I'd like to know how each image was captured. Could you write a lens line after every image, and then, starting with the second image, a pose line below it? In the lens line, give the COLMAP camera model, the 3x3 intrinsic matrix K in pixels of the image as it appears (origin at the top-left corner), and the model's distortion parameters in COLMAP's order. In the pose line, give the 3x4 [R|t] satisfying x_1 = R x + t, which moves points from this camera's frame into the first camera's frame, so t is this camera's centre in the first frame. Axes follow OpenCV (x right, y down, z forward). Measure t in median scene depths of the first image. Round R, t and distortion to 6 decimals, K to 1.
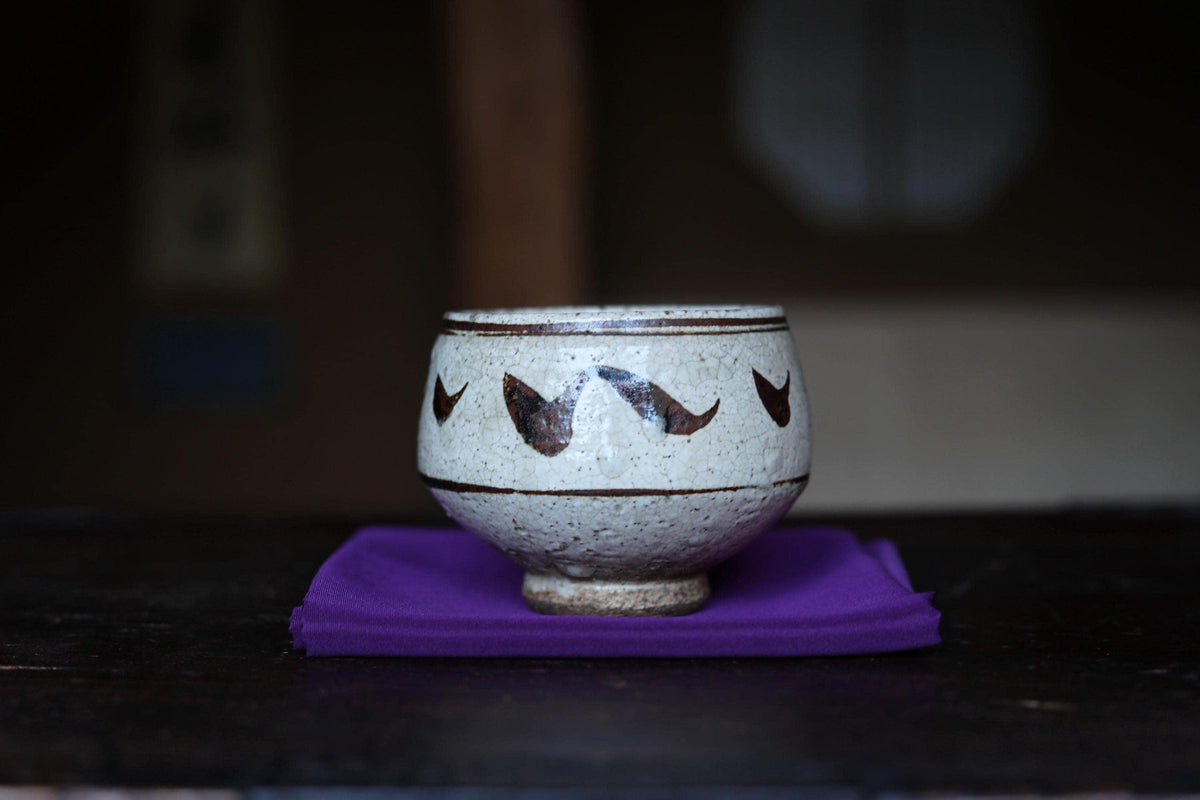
lens RADIAL K [[2082.2, 0, 600.0], [0, 2082.2, 400.0], [0, 0, 1]] dist [-0.220889, 0.108414]
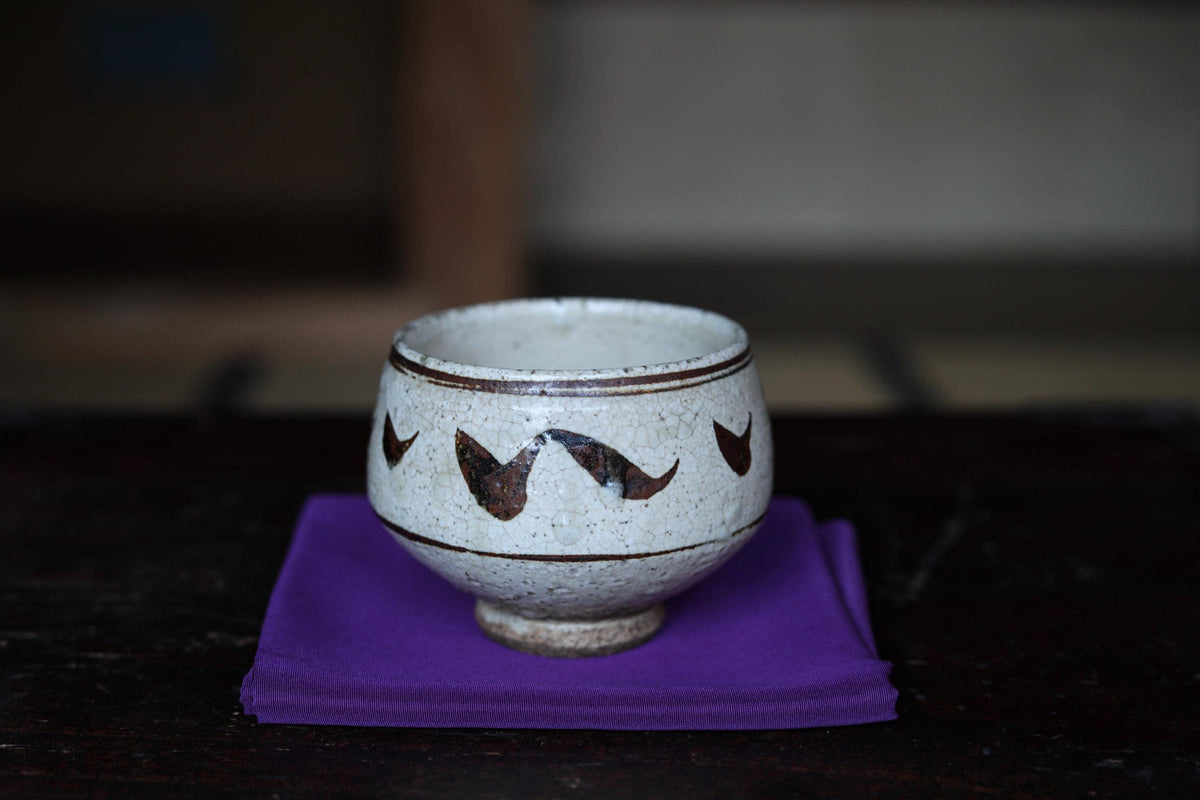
lens RADIAL K [[2082.2, 0, 600.0], [0, 2082.2, 400.0], [0, 0, 1]] dist [-0.220889, 0.108414]
pose [[0.999649, 0.006495, 0.025690, -0.004341], [-0.011116, 0.982856, 0.184037, -0.204483], [-0.024055, -0.184258, 0.982583, 0.053388]]
